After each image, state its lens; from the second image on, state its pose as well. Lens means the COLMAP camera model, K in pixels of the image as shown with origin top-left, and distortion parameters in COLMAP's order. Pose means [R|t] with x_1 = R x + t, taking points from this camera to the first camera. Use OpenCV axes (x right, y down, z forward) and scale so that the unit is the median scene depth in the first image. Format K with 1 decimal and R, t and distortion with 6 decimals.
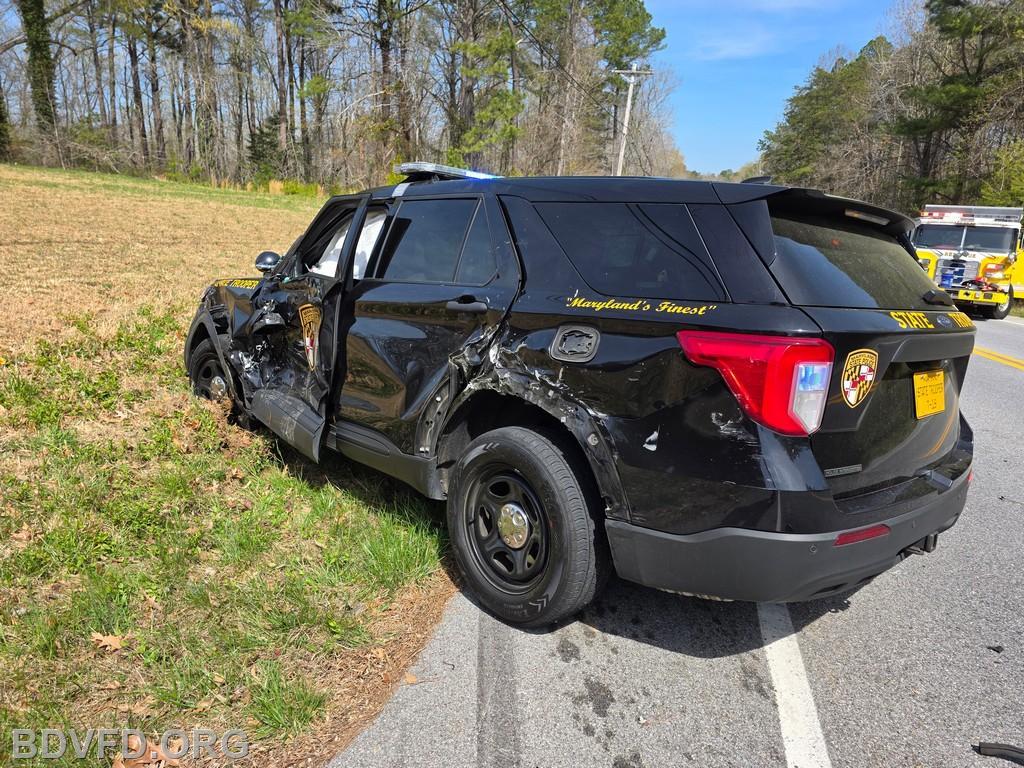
lens RADIAL K [[688.8, 0, 506.2], [0, 688.8, 392.8], [0, 0, 1]] dist [0.042784, -0.033379]
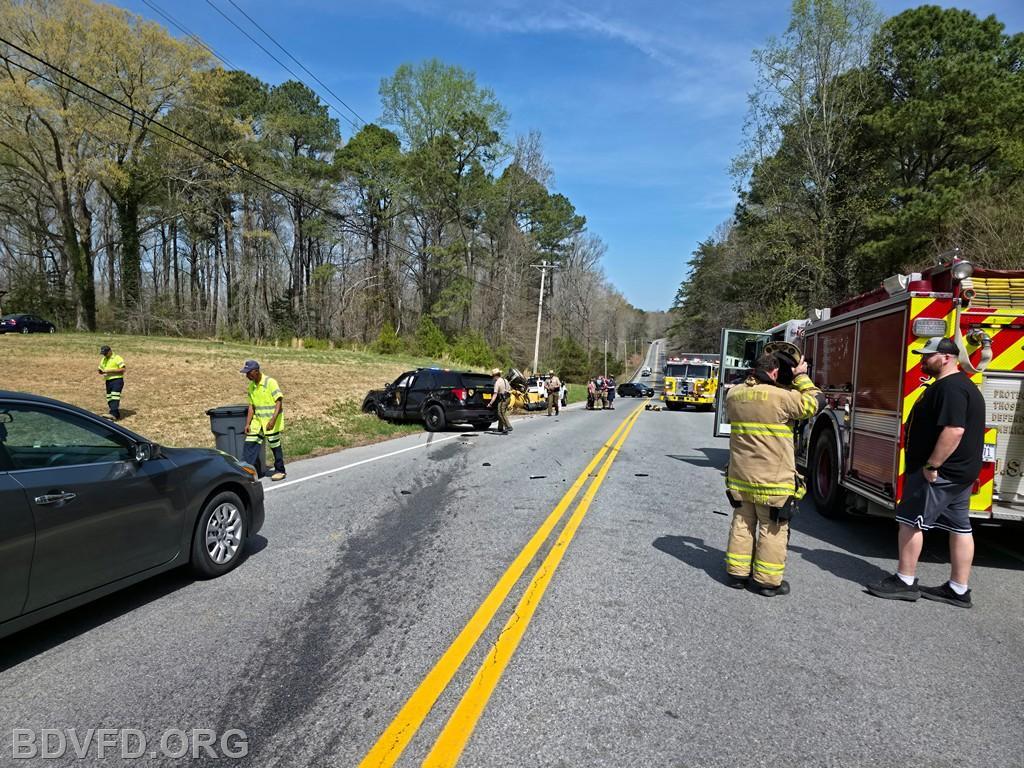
lens RADIAL K [[688.2, 0, 508.0], [0, 688.2, 396.8], [0, 0, 1]] dist [0.044554, -0.035014]
pose [[0.998858, -0.027217, 0.039262, 0.030684], [0.033890, 0.982935, -0.180804, 0.072704], [-0.033671, 0.181928, 0.982735, -0.347925]]
